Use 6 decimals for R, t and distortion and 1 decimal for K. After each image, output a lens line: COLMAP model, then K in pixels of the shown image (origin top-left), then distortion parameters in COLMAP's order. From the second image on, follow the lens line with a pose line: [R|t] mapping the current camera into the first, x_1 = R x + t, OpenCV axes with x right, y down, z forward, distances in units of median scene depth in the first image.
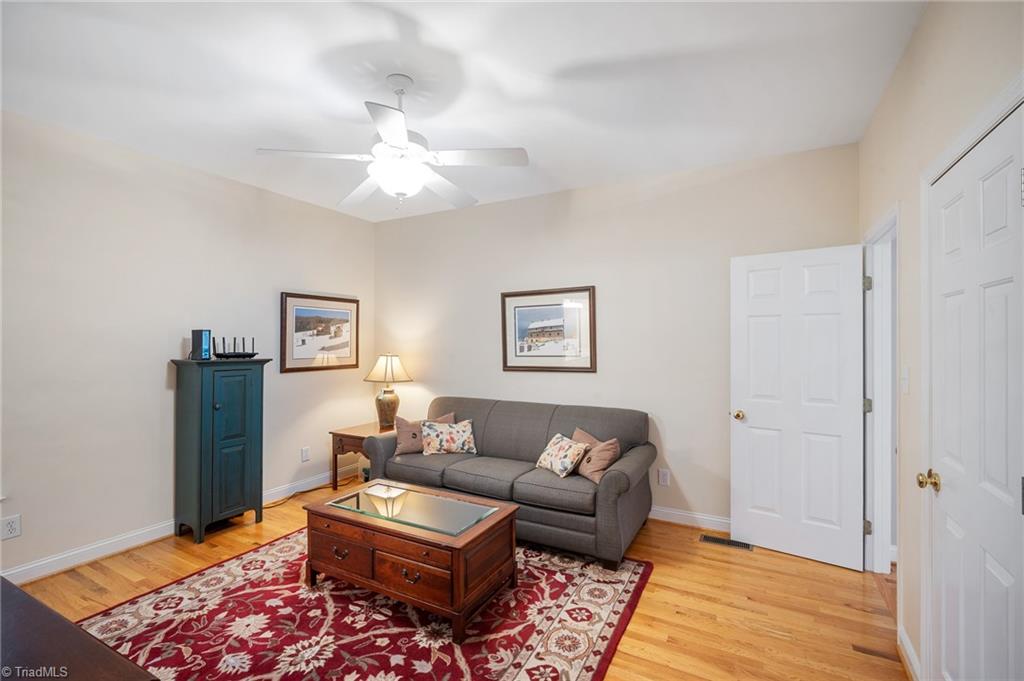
lens RADIAL K [[453.3, 0, 513.0], [0, 453.3, 336.0], [0, 0, 1]] dist [-0.018790, 0.006965]
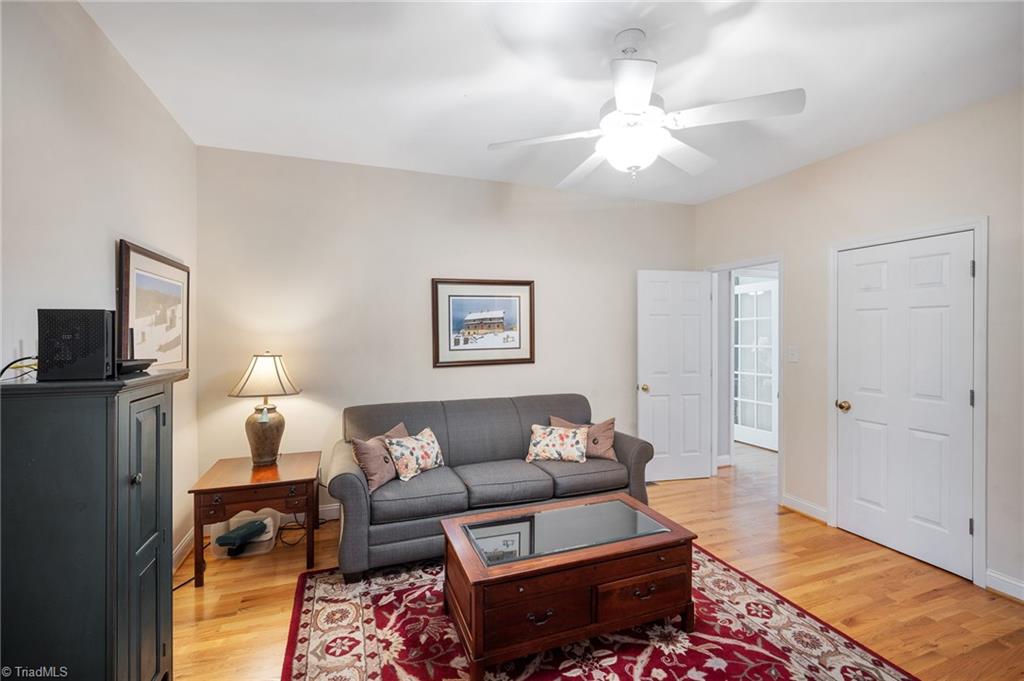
lens RADIAL K [[439.3, 0, 509.9], [0, 439.3, 333.1], [0, 0, 1]] dist [-0.011637, 0.000731]
pose [[0.667742, -0.003428, 0.744385, -0.614336], [-0.005466, 0.999940, 0.009509, 0.001635], [-0.744373, -0.010419, 0.667683, 0.357489]]
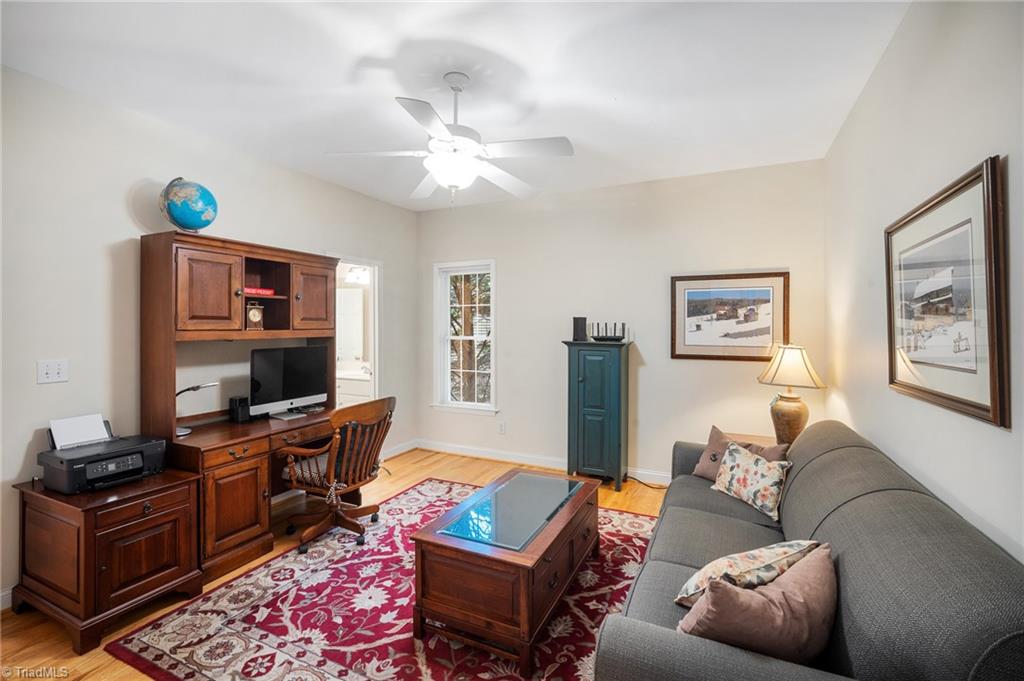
lens RADIAL K [[451.6, 0, 519.3], [0, 451.6, 323.2], [0, 0, 1]] dist [-0.002311, -0.000215]
pose [[0.056874, -0.004550, -0.998371, 0.476686], [0.008750, 0.999953, -0.004059, 0.005929], [0.998343, -0.008505, 0.056911, 0.641323]]
